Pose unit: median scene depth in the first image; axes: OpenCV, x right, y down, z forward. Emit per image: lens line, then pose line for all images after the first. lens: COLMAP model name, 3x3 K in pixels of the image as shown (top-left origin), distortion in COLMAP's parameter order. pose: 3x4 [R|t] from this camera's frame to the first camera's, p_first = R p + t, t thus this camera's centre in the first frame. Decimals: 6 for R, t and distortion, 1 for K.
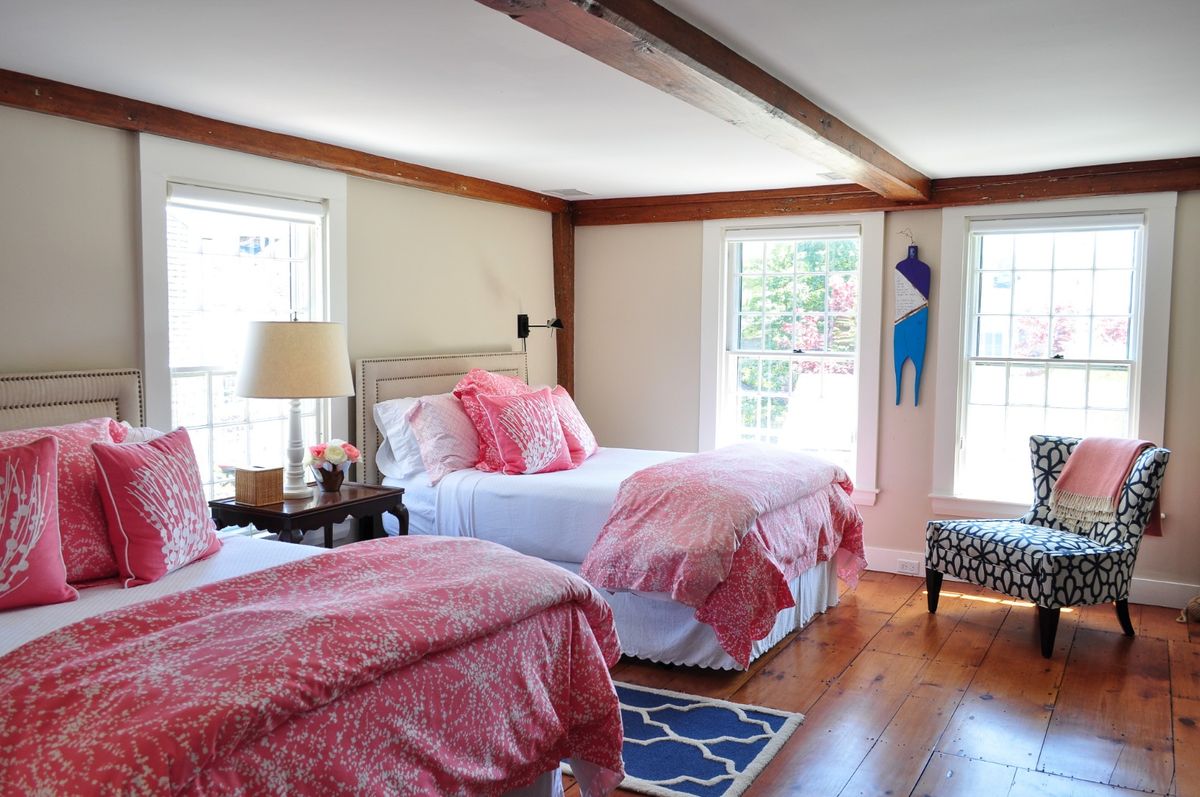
lens RADIAL K [[939.8, 0, 600.6], [0, 939.8, 398.6], [0, 0, 1]] dist [-0.027974, 0.005141]
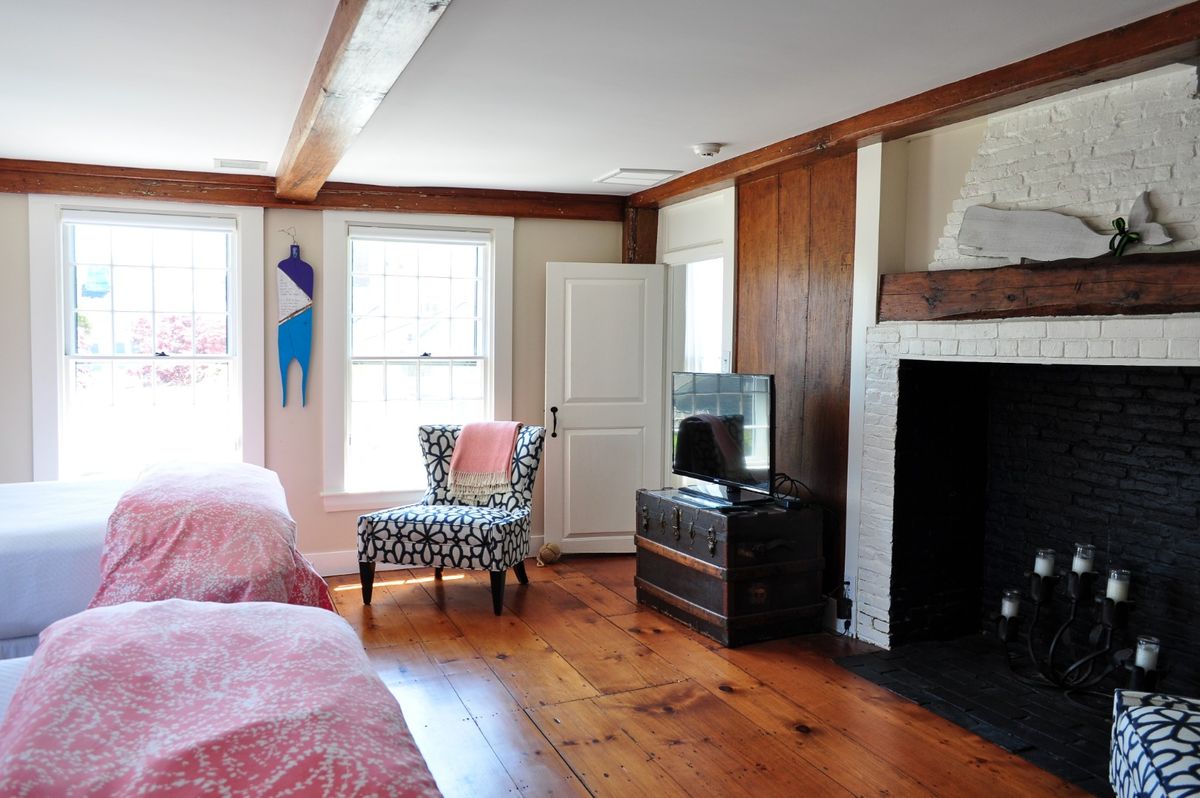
lens RADIAL K [[939.8, 0, 597.7], [0, 939.8, 396.2], [0, 0, 1]] dist [-0.027974, 0.005141]
pose [[0.603460, -0.047441, 0.795981, -0.317264], [0.058071, 0.998193, 0.015467, -0.000432], [-0.795276, 0.036890, 0.605124, 0.178464]]
